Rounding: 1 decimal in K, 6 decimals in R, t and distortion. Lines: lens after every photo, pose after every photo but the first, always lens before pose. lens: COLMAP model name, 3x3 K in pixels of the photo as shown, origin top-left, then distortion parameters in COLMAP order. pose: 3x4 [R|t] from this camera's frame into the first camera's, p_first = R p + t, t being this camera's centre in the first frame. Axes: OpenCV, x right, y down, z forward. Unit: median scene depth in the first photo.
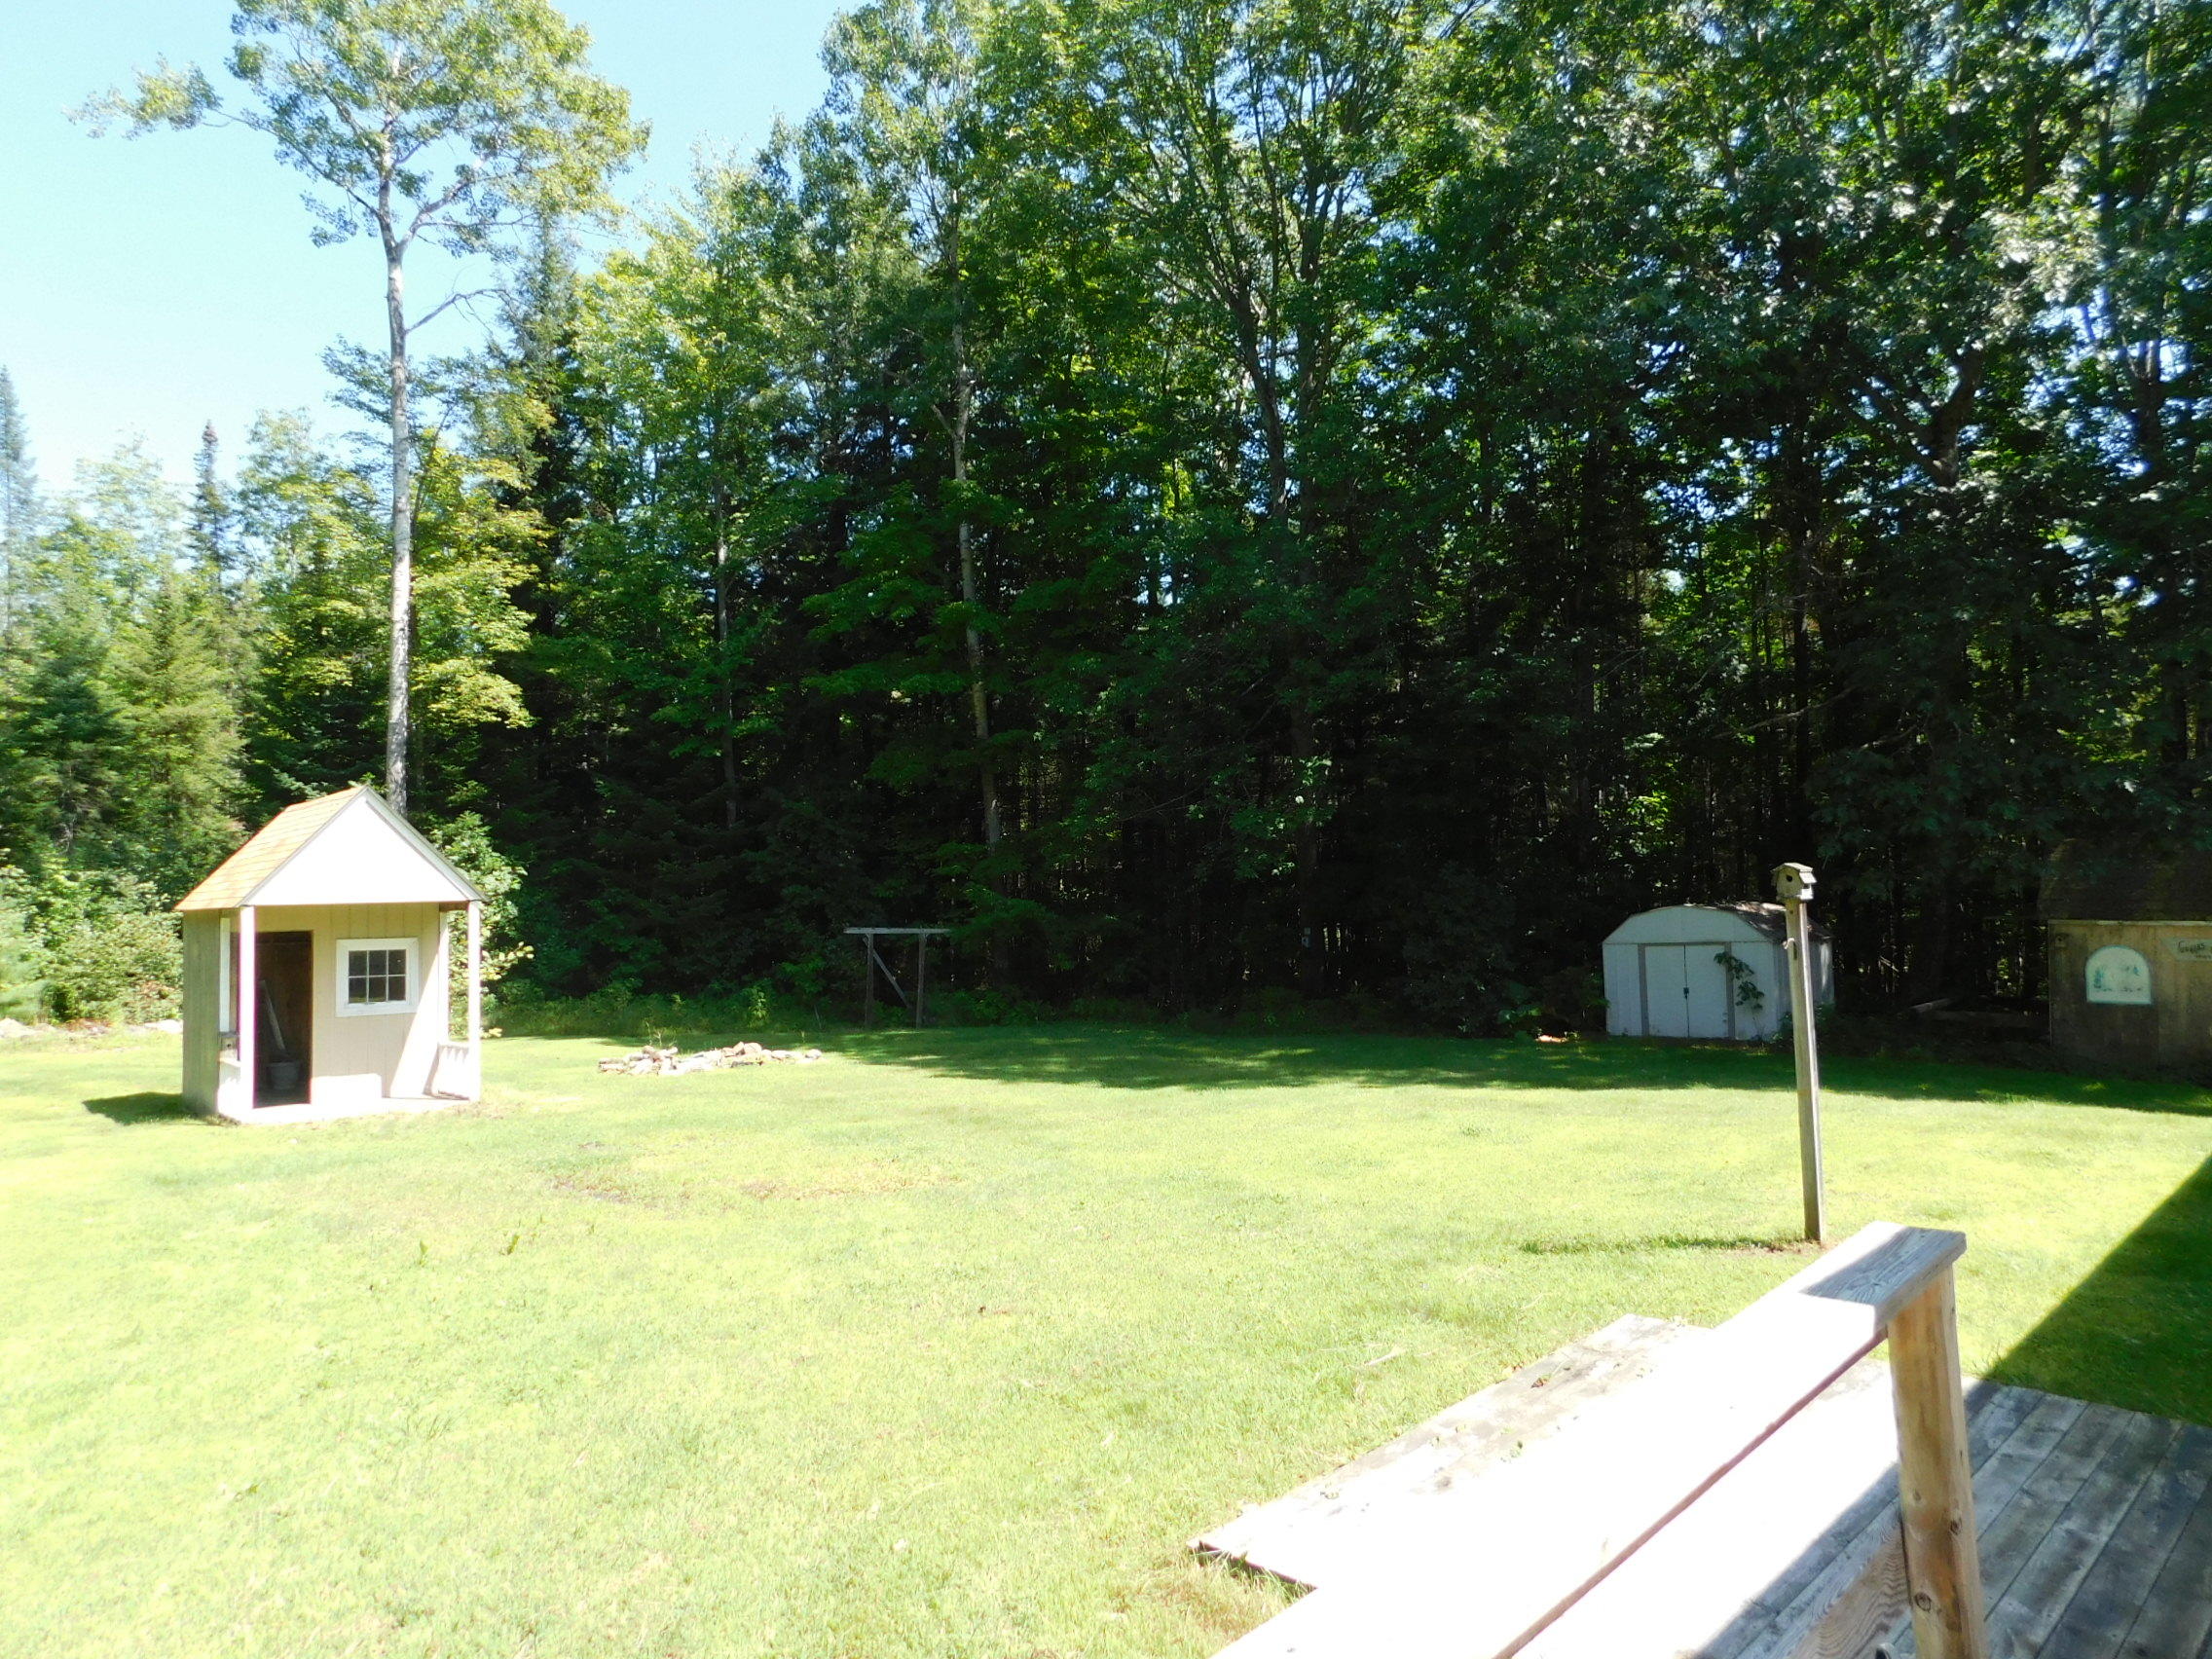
lens RADIAL K [[1475.0, 0, 1100.6], [0, 1475.0, 820.5], [0, 0, 1]] dist [-0.074570, 0.061402]
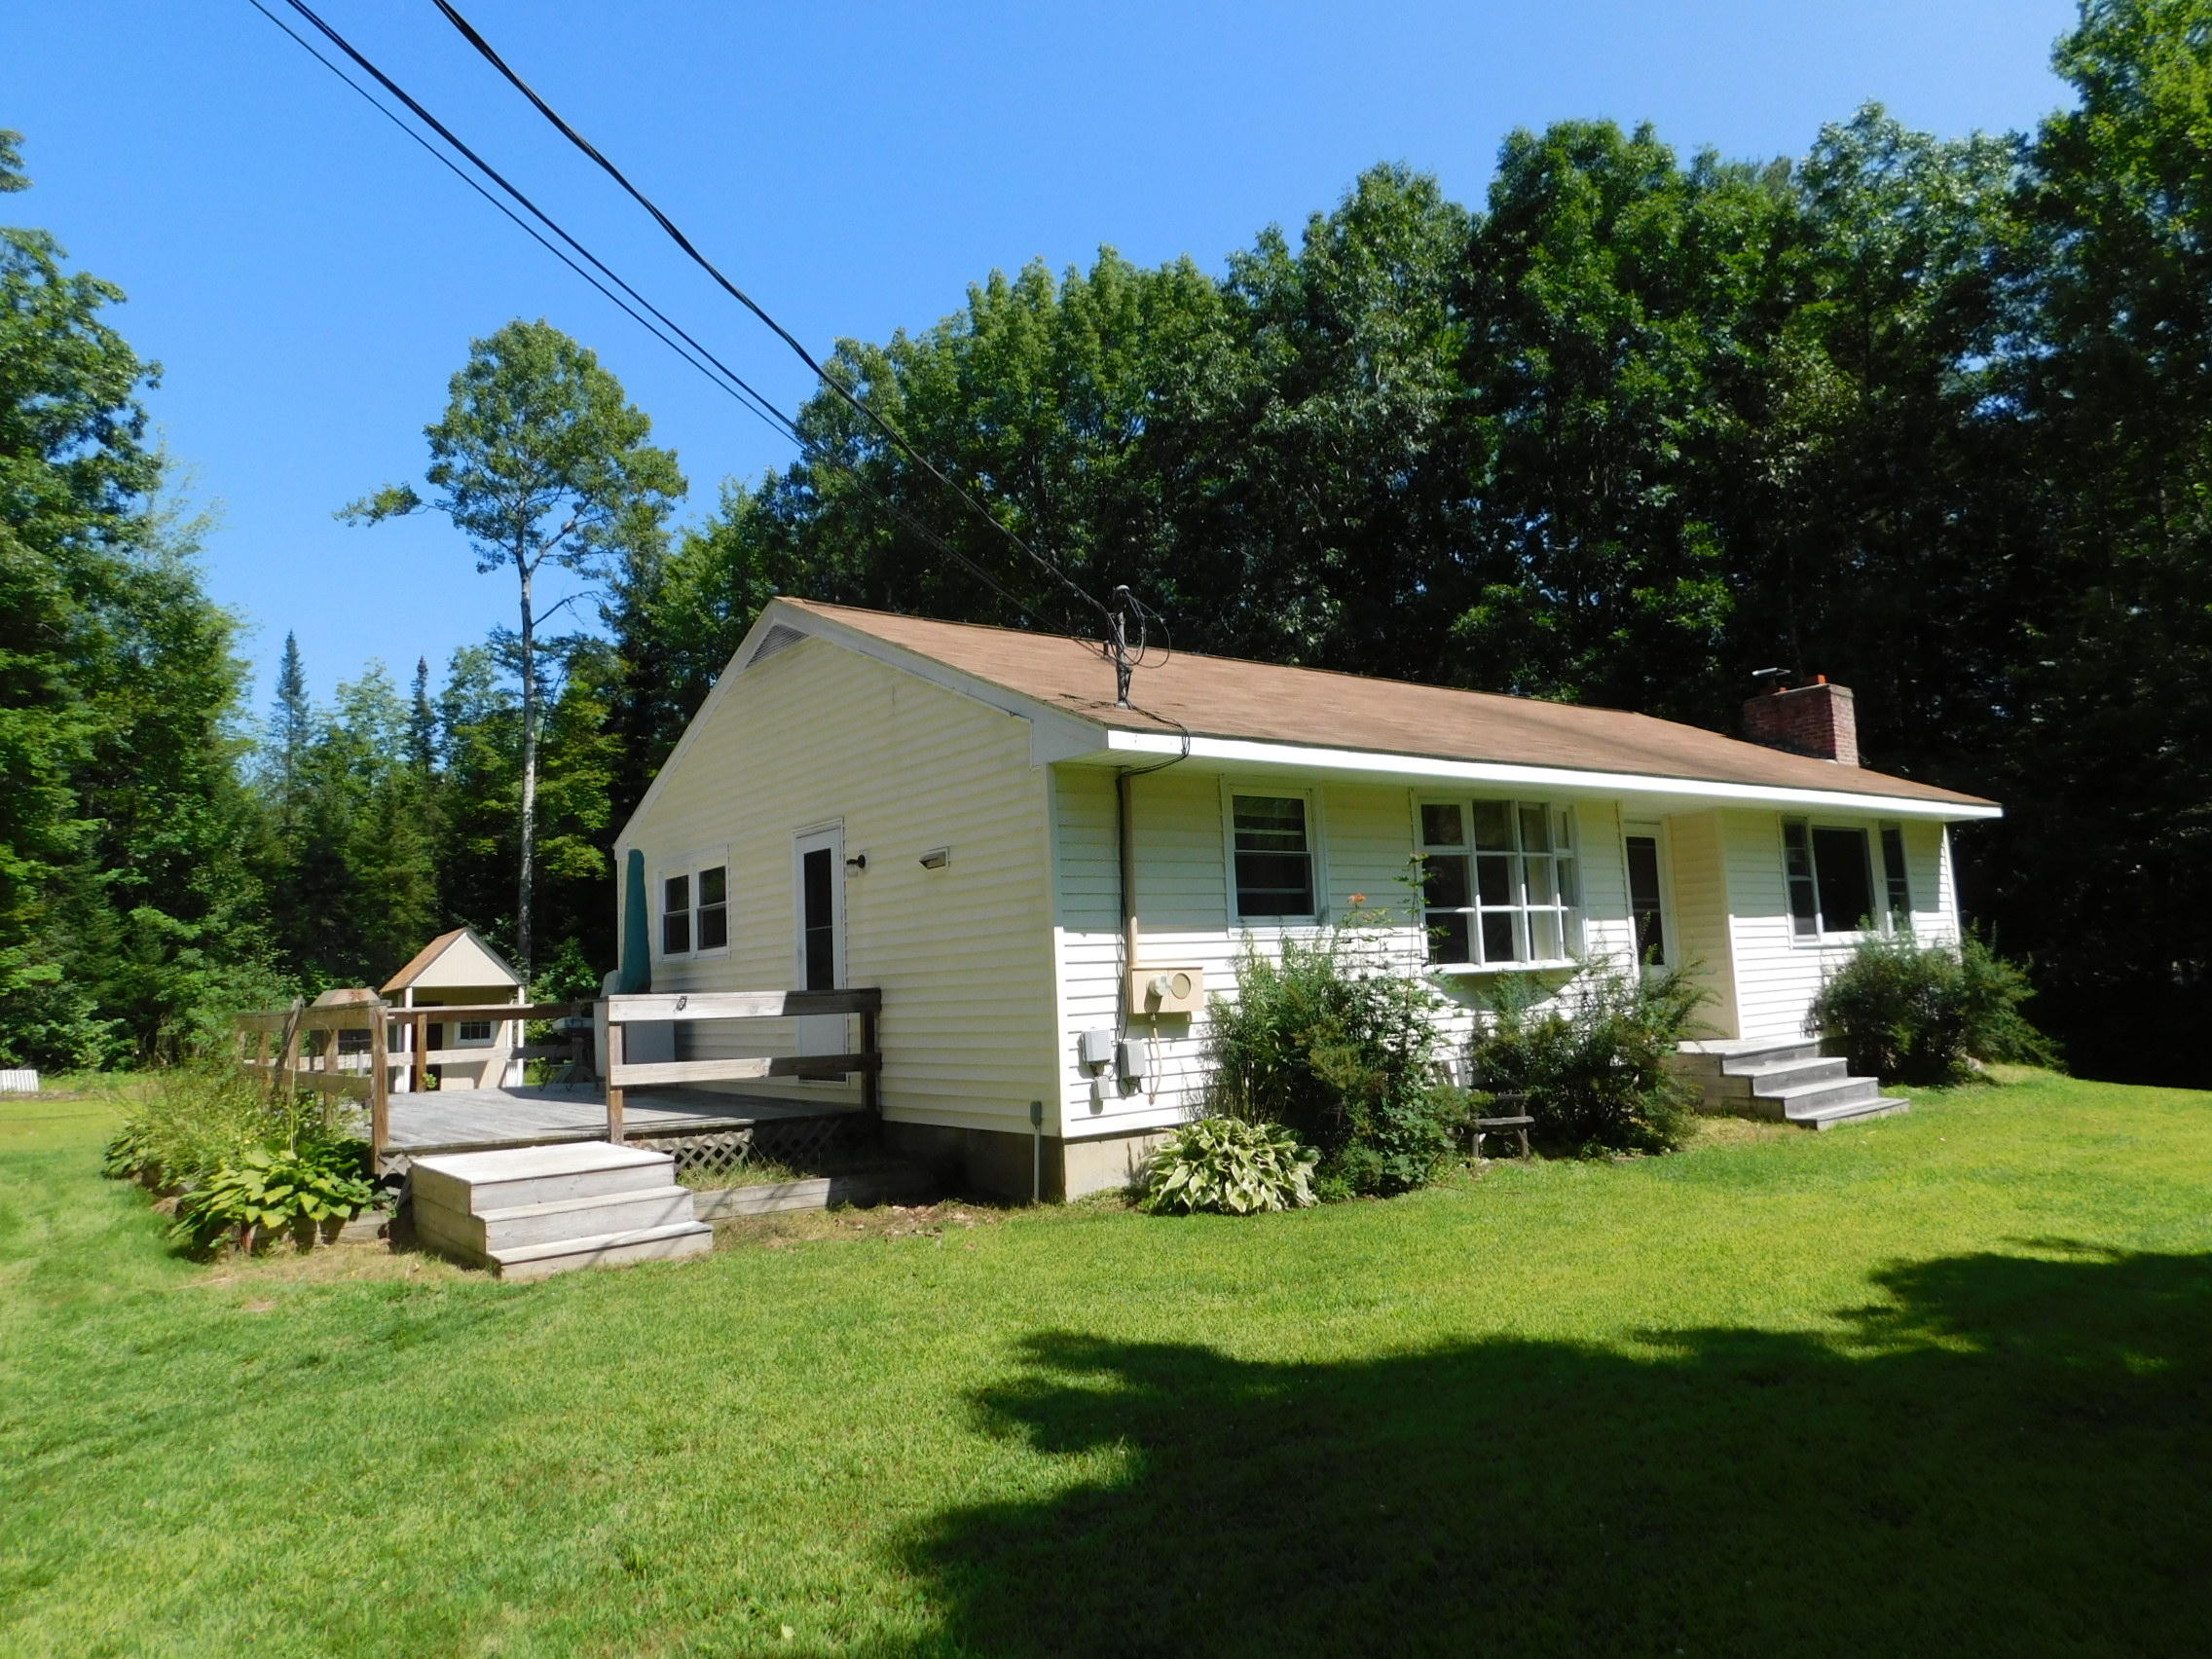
lens RADIAL K [[1475.0, 0, 1100.6], [0, 1475.0, 820.5], [0, 0, 1]] dist [-0.074570, 0.061402]
pose [[0.991676, -0.025228, -0.126266, 0.340197], [0.015550, 0.996906, -0.077055, -0.000905], [0.127819, 0.074450, 0.988999, -0.486086]]
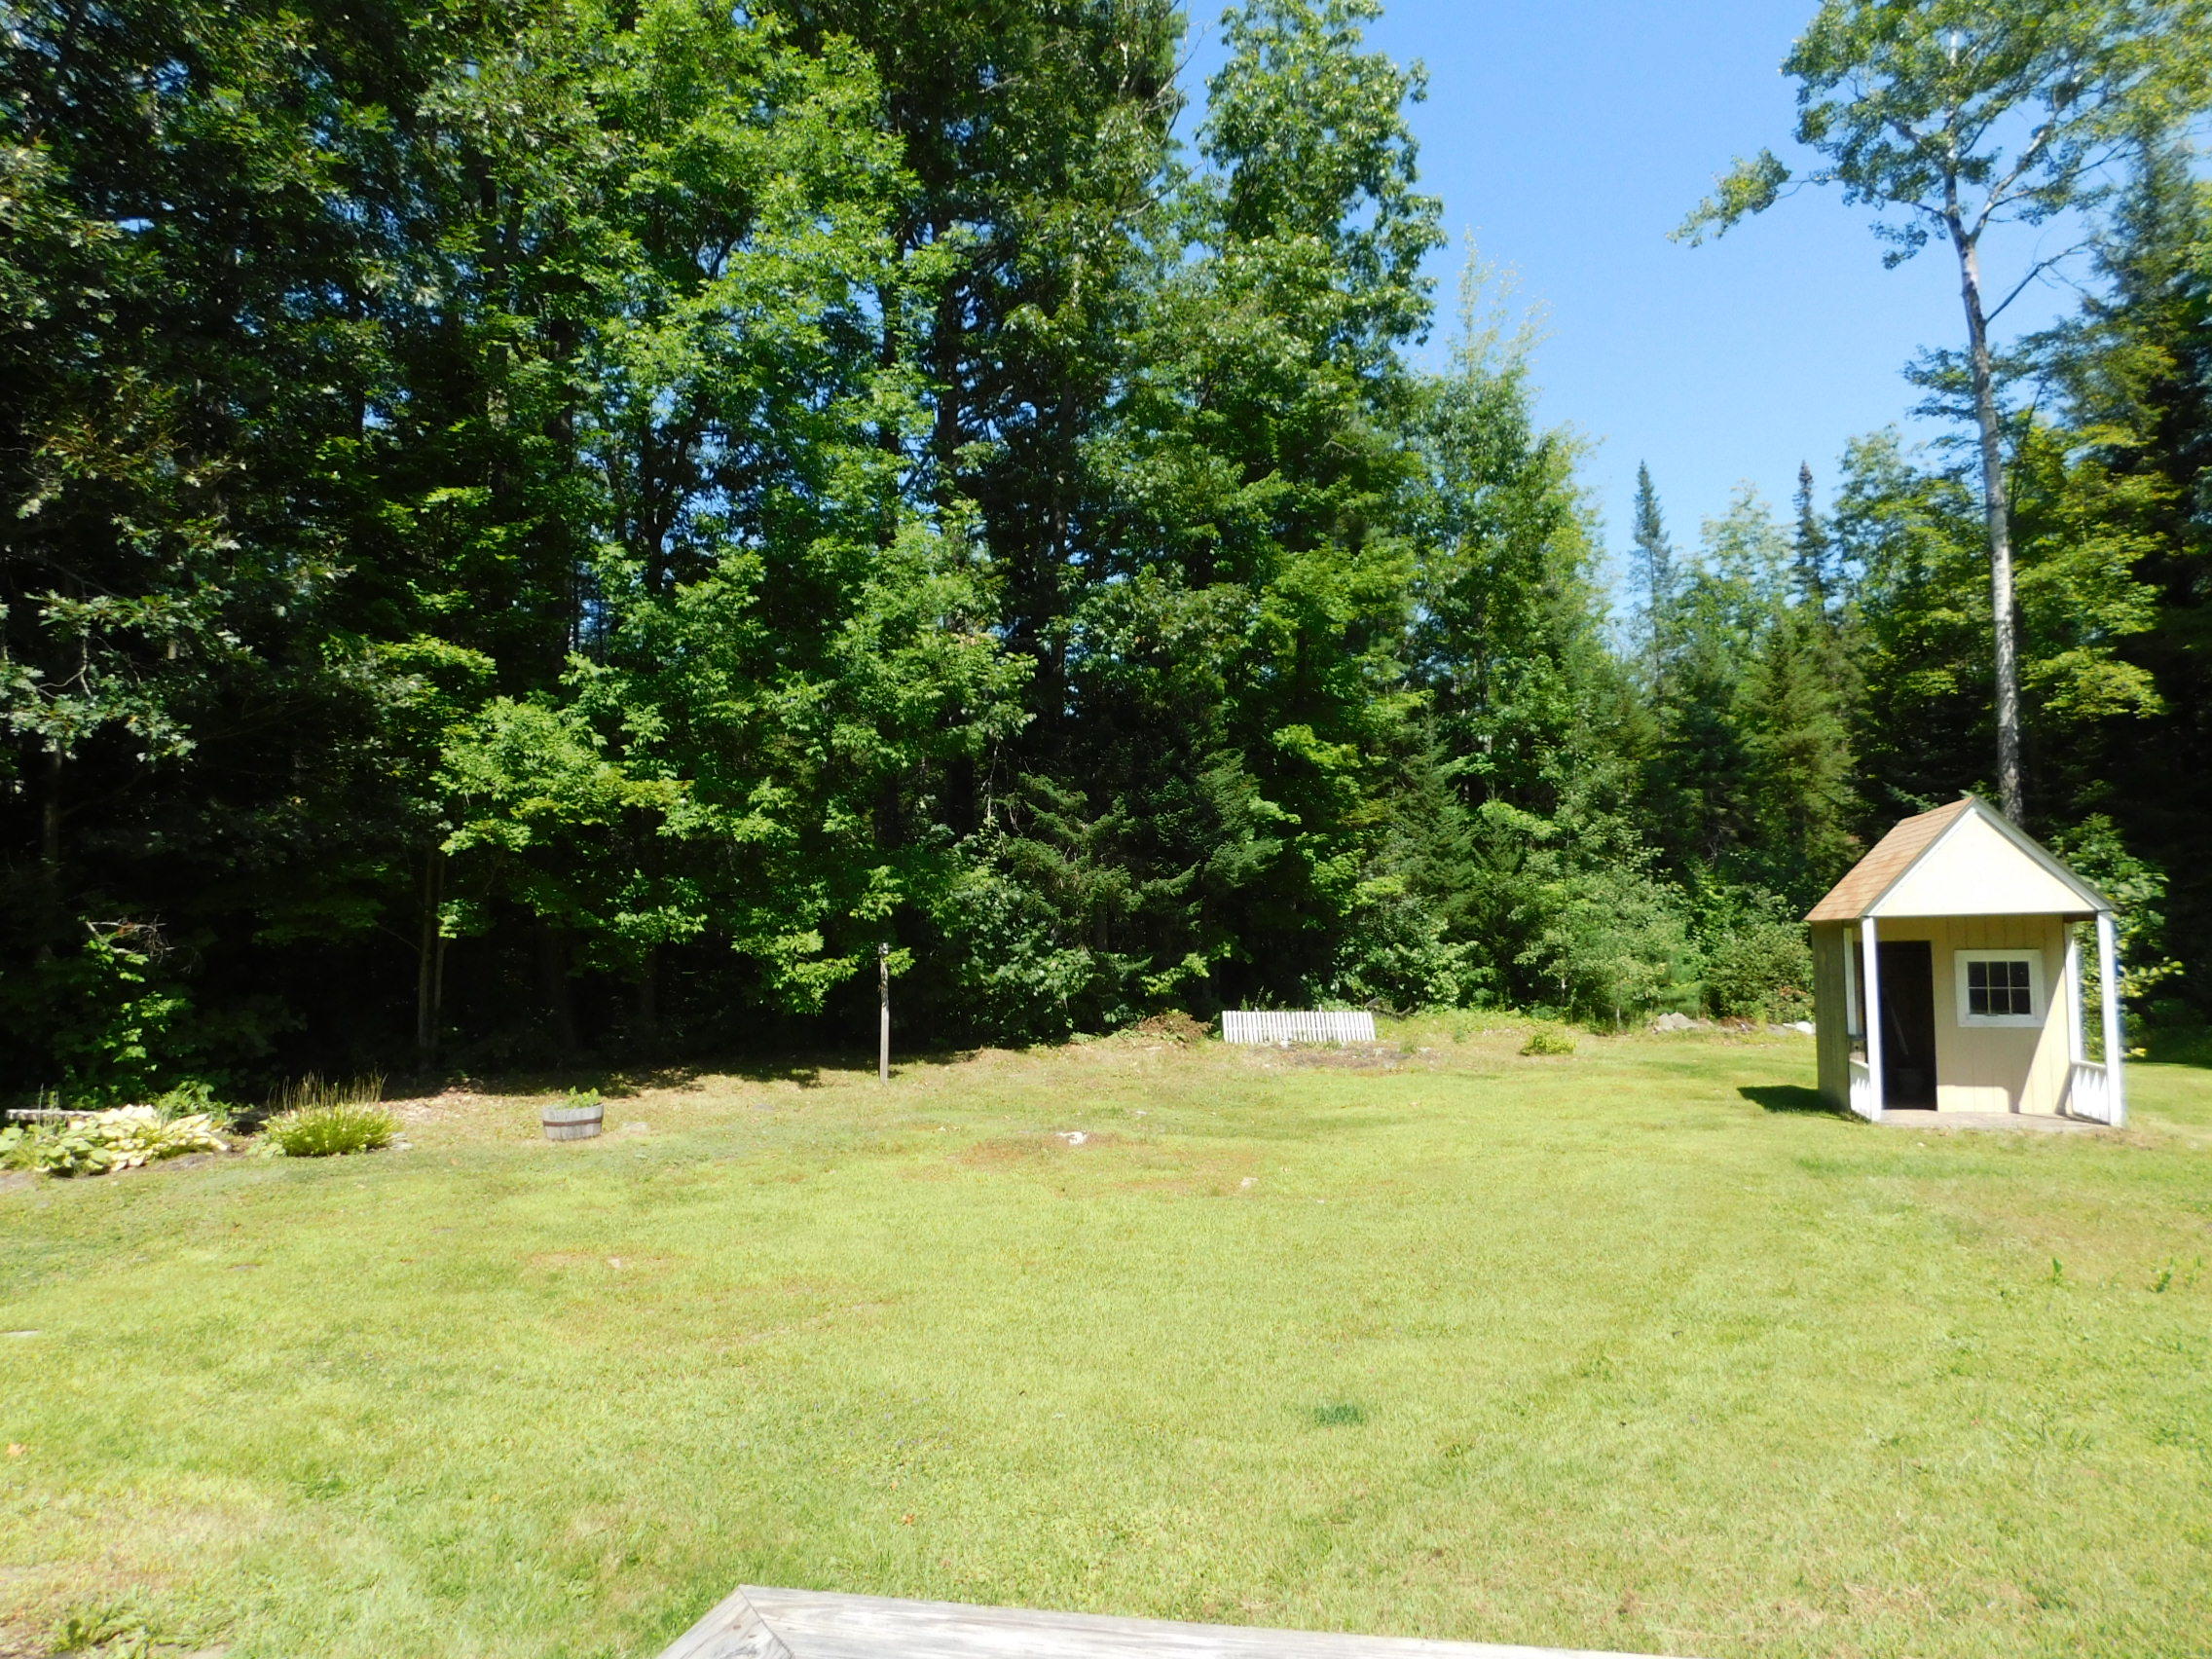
lens RADIAL K [[1468.5, 0, 1100.4], [0, 1468.5, 841.4], [0, 0, 1]] dist [-0.098810, 0.071174]
pose [[0.521664, -0.040469, -0.852191, 0.005258], [0.046393, 0.998742, -0.019030, -0.000920], [0.851889, -0.029608, 0.522885, -0.009433]]
